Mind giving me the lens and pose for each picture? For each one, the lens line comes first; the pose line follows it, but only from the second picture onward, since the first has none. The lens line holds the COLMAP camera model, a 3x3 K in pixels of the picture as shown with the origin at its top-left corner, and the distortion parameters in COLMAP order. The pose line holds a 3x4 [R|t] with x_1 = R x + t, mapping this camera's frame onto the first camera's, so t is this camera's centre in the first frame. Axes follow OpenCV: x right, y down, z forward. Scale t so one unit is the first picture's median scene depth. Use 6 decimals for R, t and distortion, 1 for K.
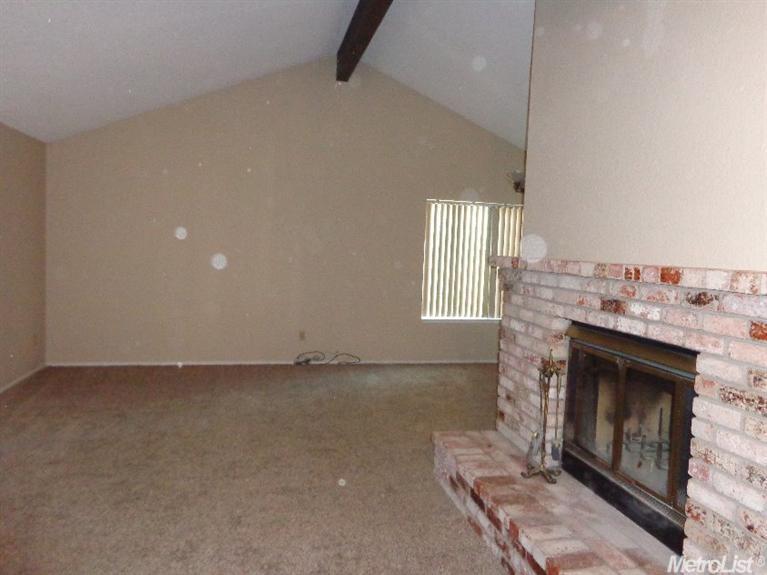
lens RADIAL K [[574.3, 0, 383.5], [0, 574.3, 287.5], [0, 0, 1]] dist [0.005240, 0.003266]
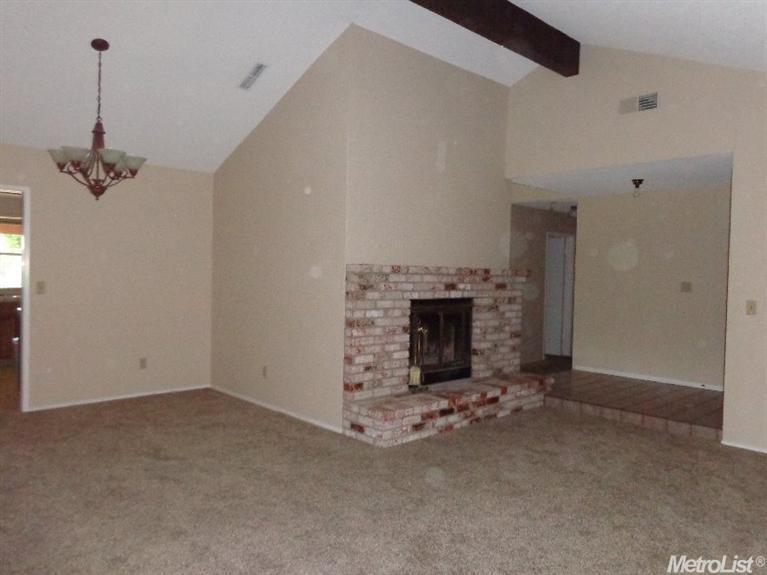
lens RADIAL K [[574.3, 0, 383.5], [0, 574.3, 287.5], [0, 0, 1]] dist [0.005240, 0.003266]
pose [[-0.525924, -0.078047, 0.846943, -1.211229], [0.013830, 0.994865, 0.100266, -0.172768], [-0.850419, 0.064446, -0.522144, 2.159776]]
